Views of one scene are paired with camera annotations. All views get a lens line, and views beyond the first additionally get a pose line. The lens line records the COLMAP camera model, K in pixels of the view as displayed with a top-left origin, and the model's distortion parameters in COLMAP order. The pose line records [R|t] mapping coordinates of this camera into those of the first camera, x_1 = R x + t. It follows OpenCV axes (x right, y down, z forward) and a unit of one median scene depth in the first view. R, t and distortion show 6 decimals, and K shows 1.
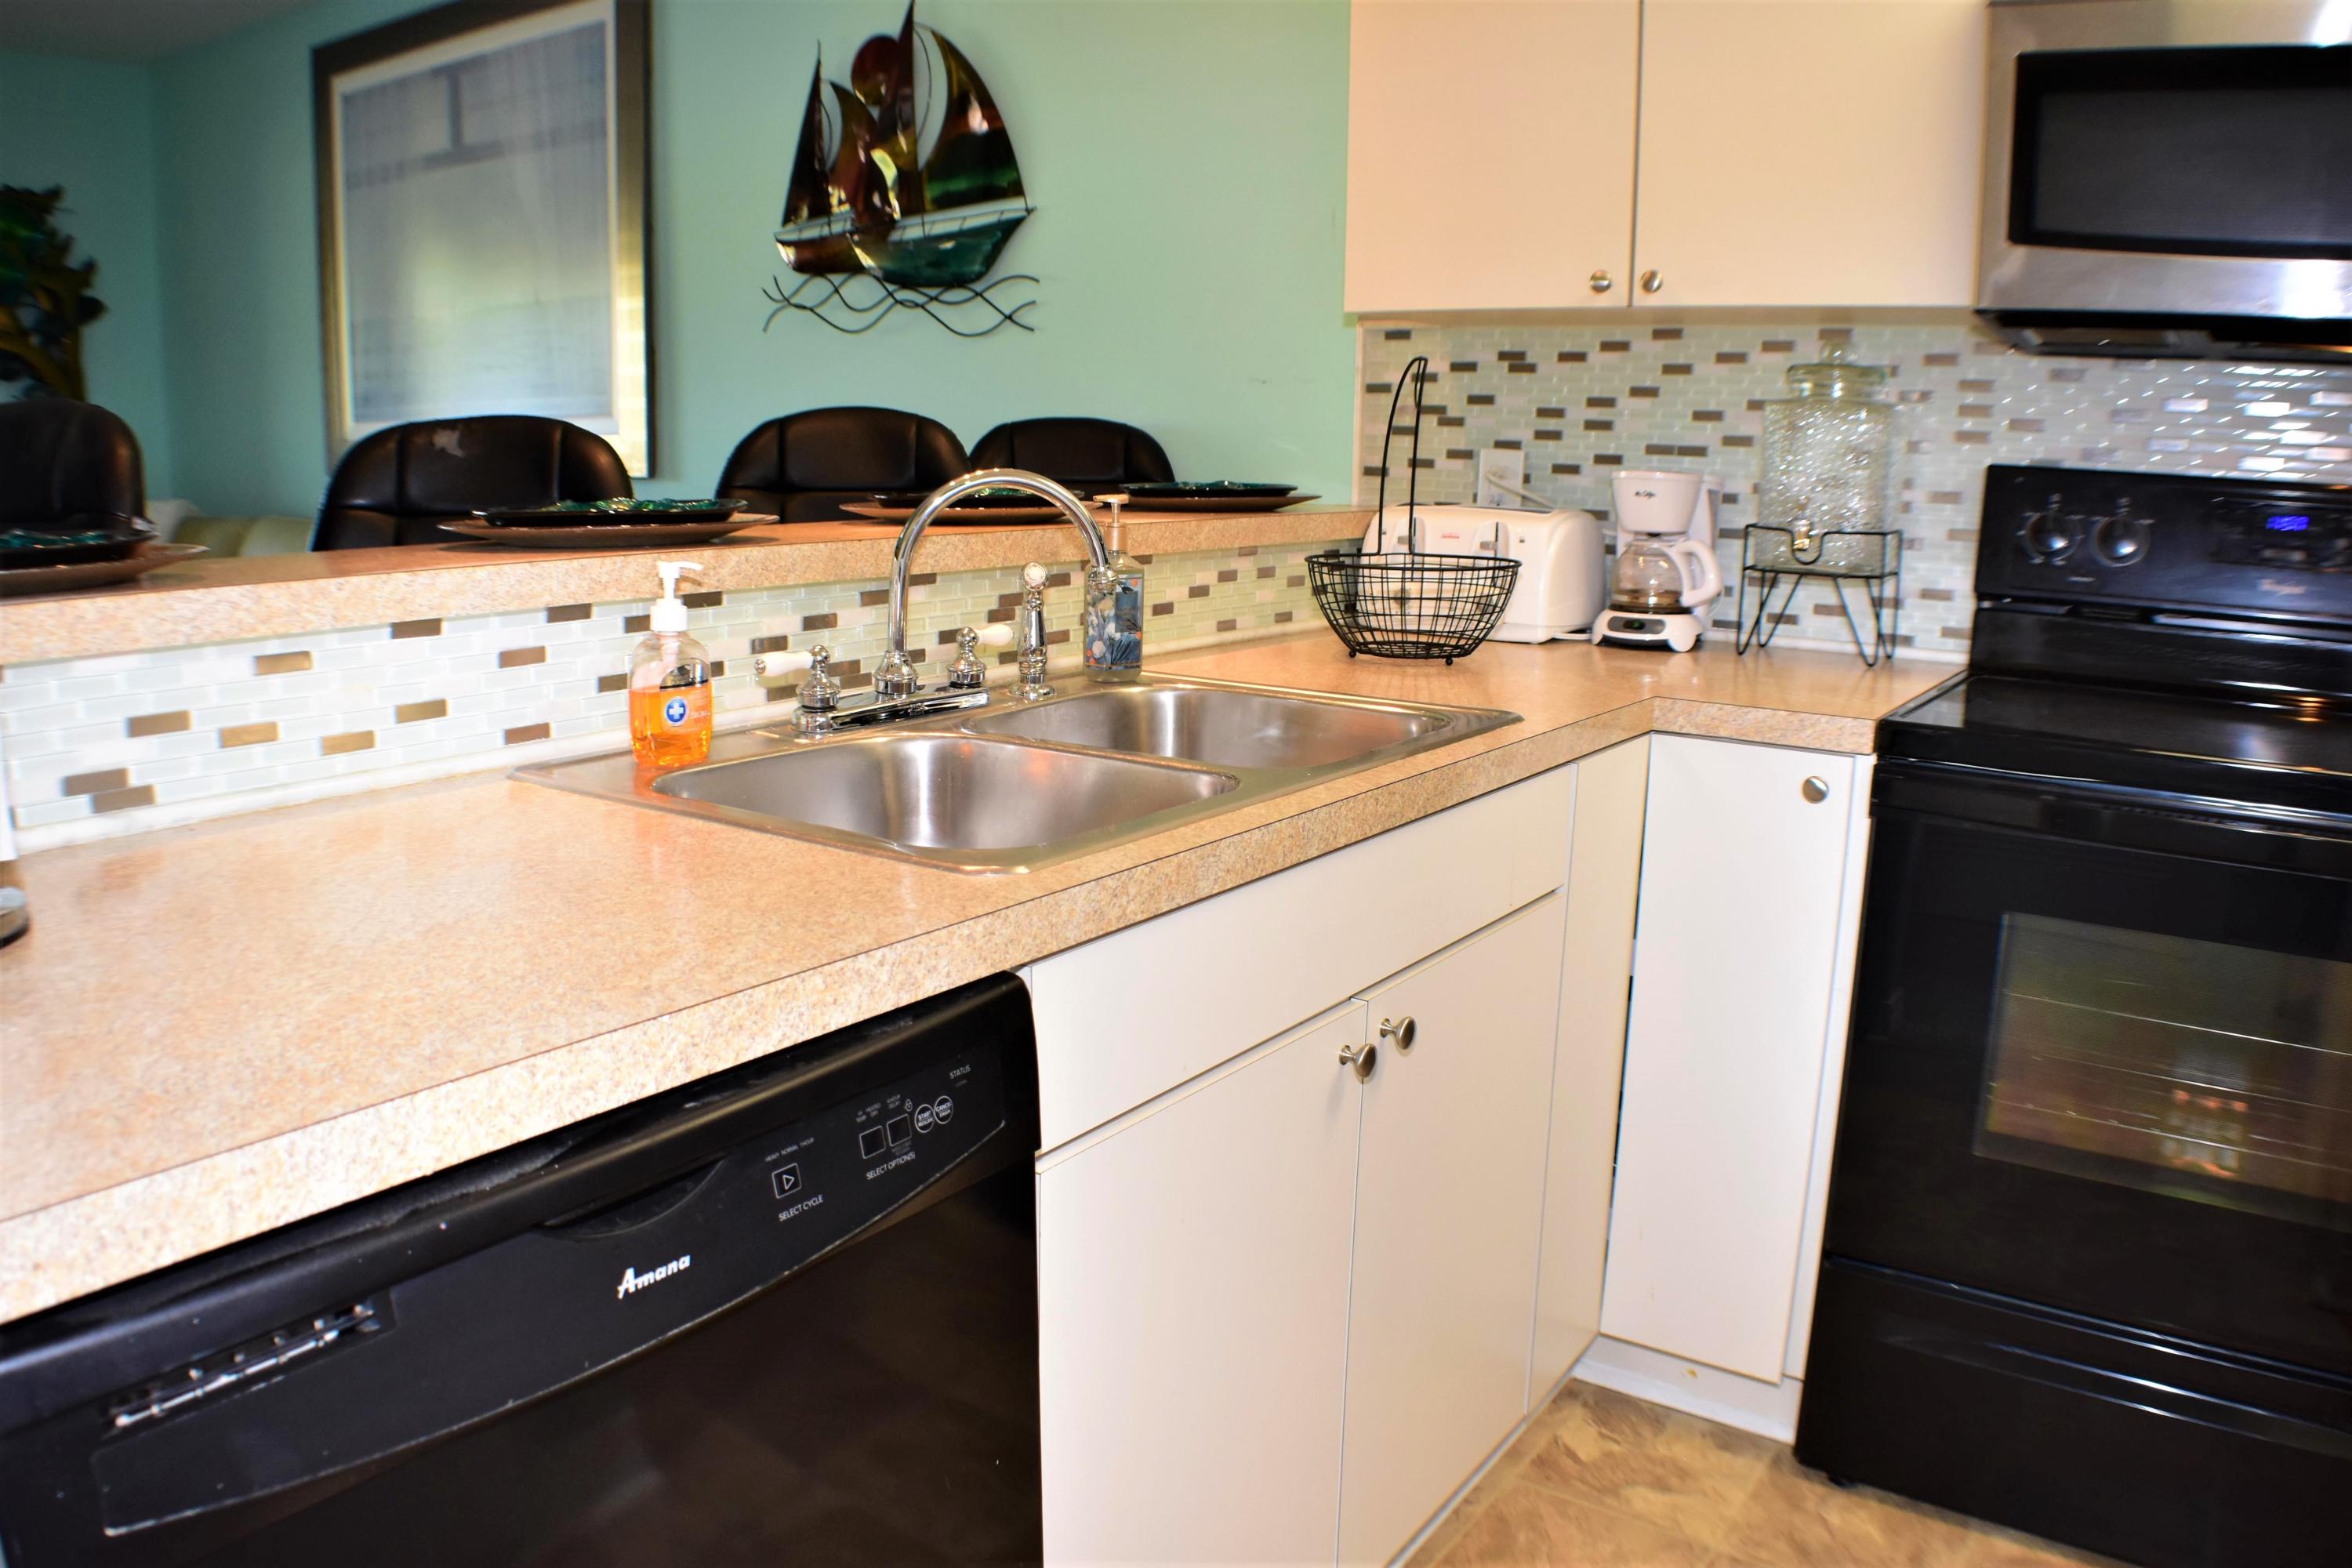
lens RADIAL K [[1700.7, 0, 1176.0], [0, 1700.7, 784.0], [0, 0, 1]] dist [-0.172394, 0.054691]
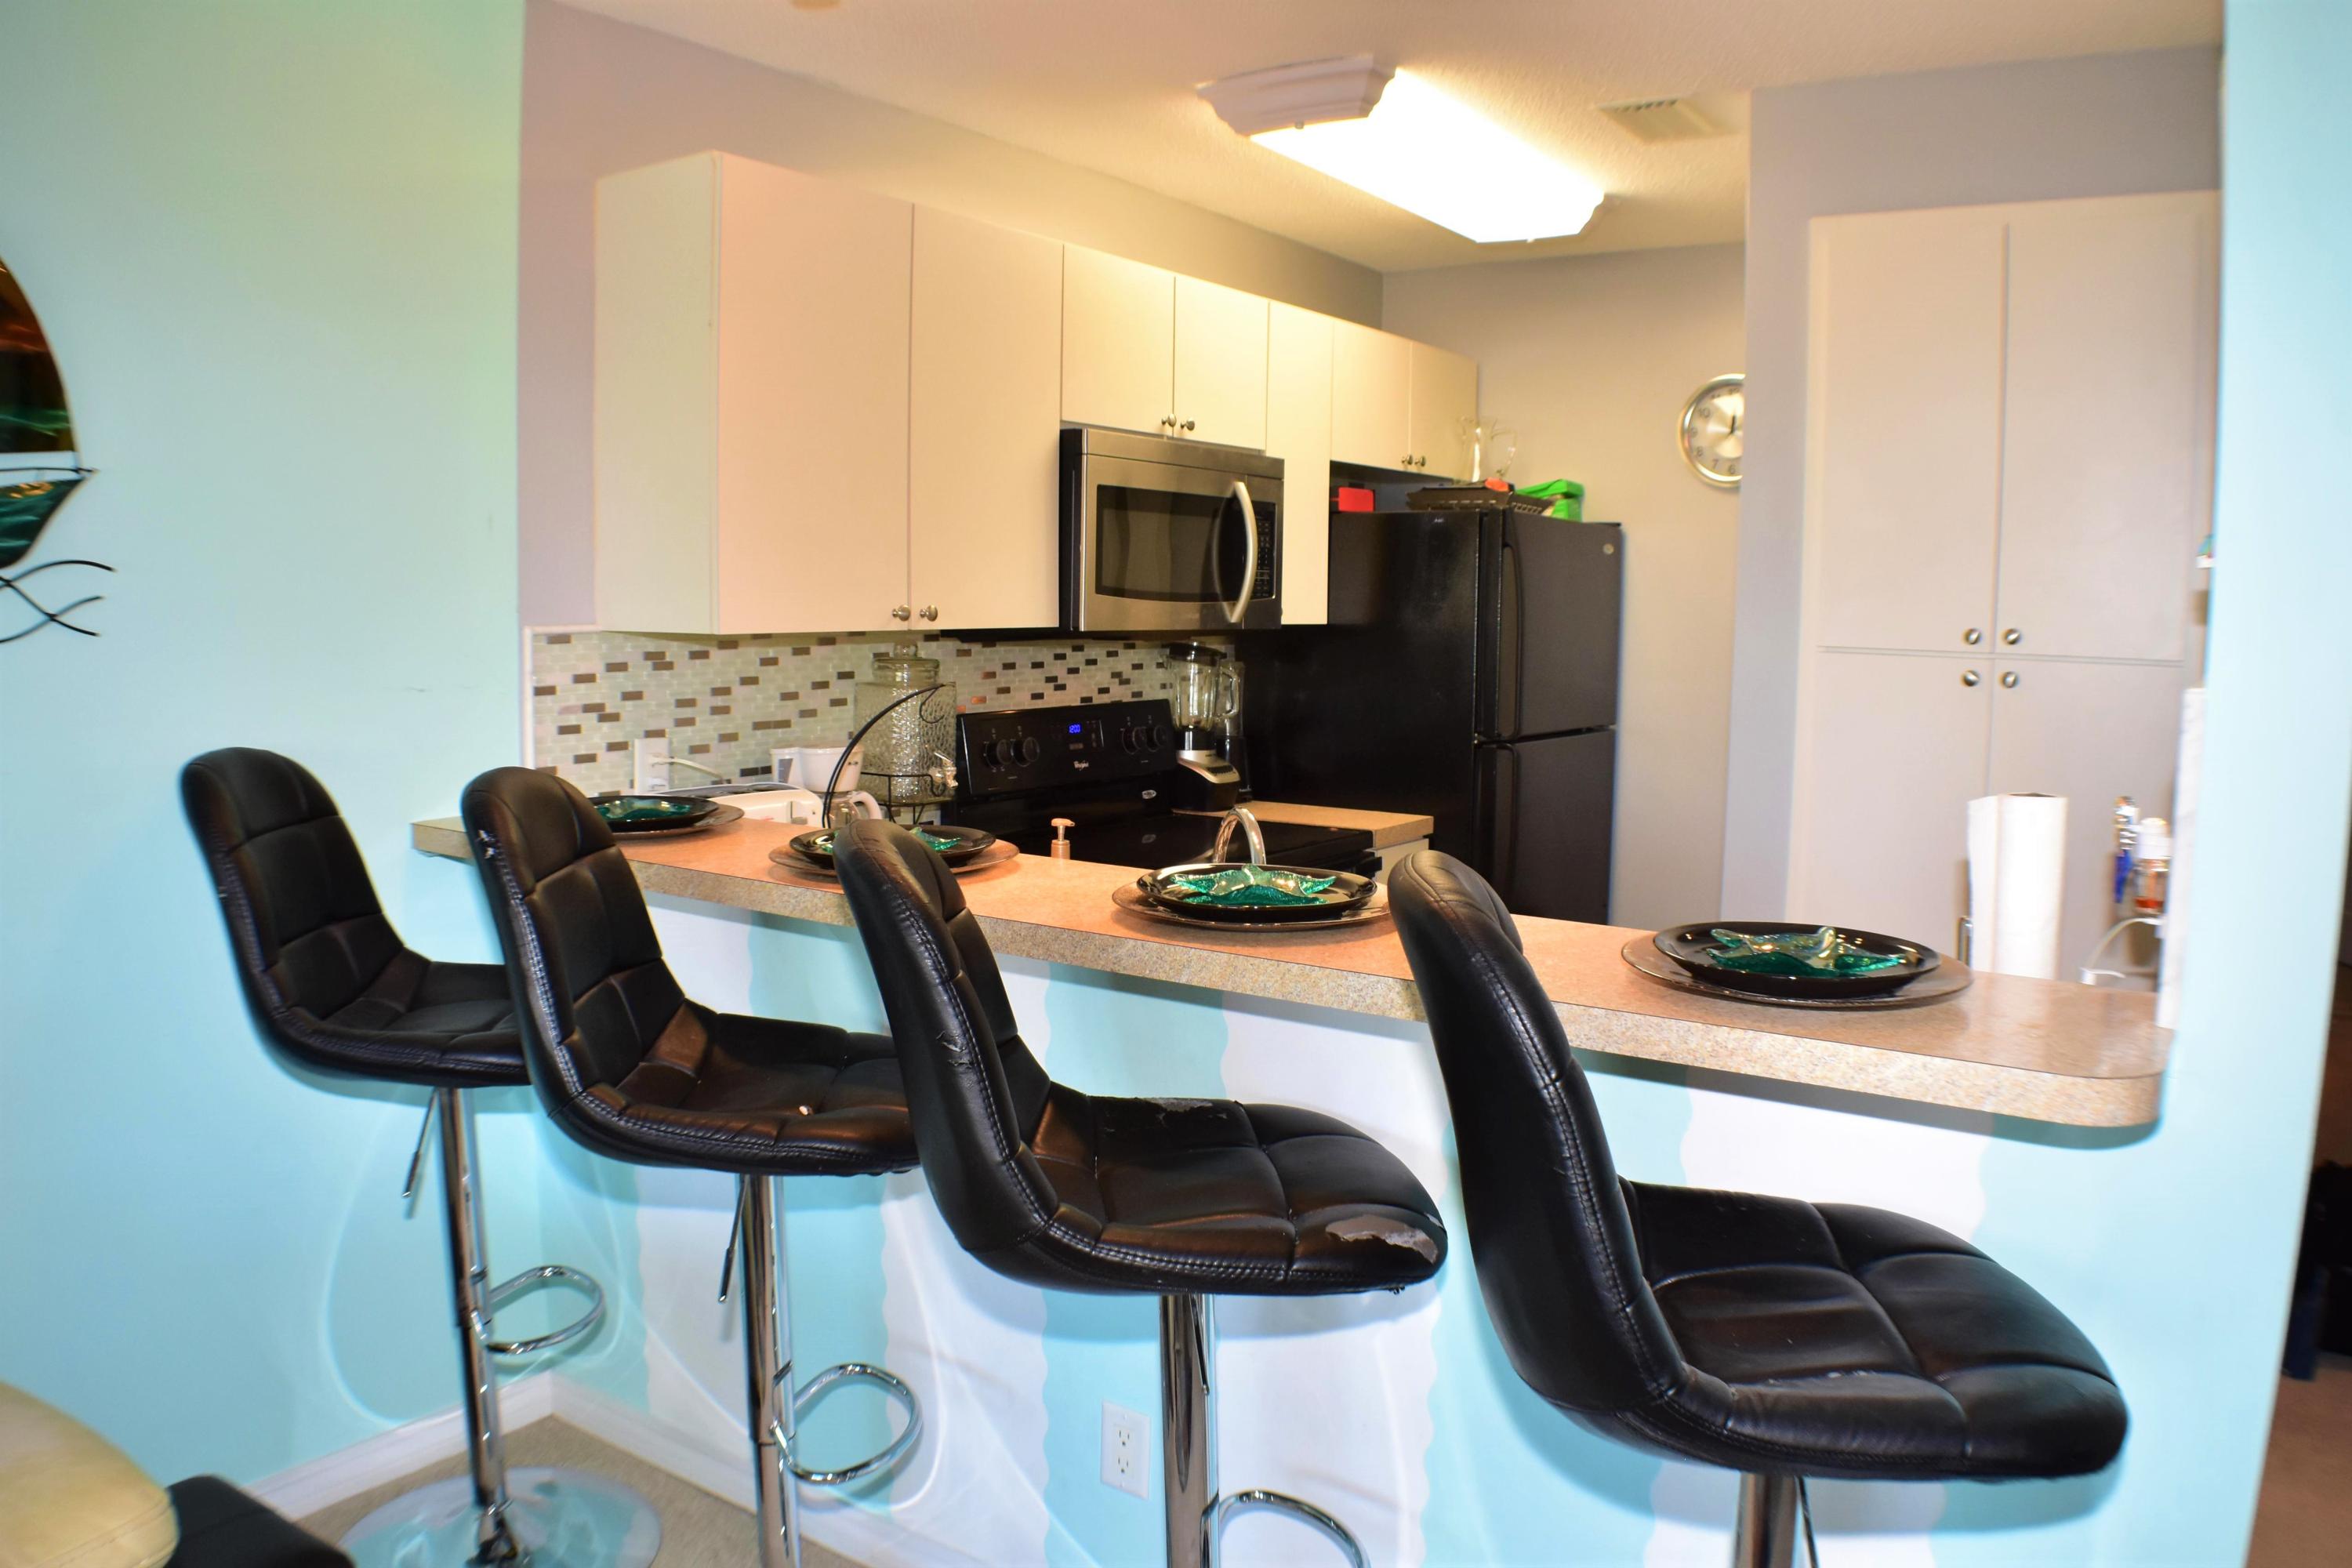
lens RADIAL K [[1700.7, 0, 1176.0], [0, 1700.7, 784.0], [0, 0, 1]] dist [-0.172394, 0.054691]
pose [[-0.010194, -0.122278, 0.992444, -0.790421], [0.194830, 0.973231, 0.121912, -0.202896], [-0.980784, 0.194600, 0.013902, 0.551144]]
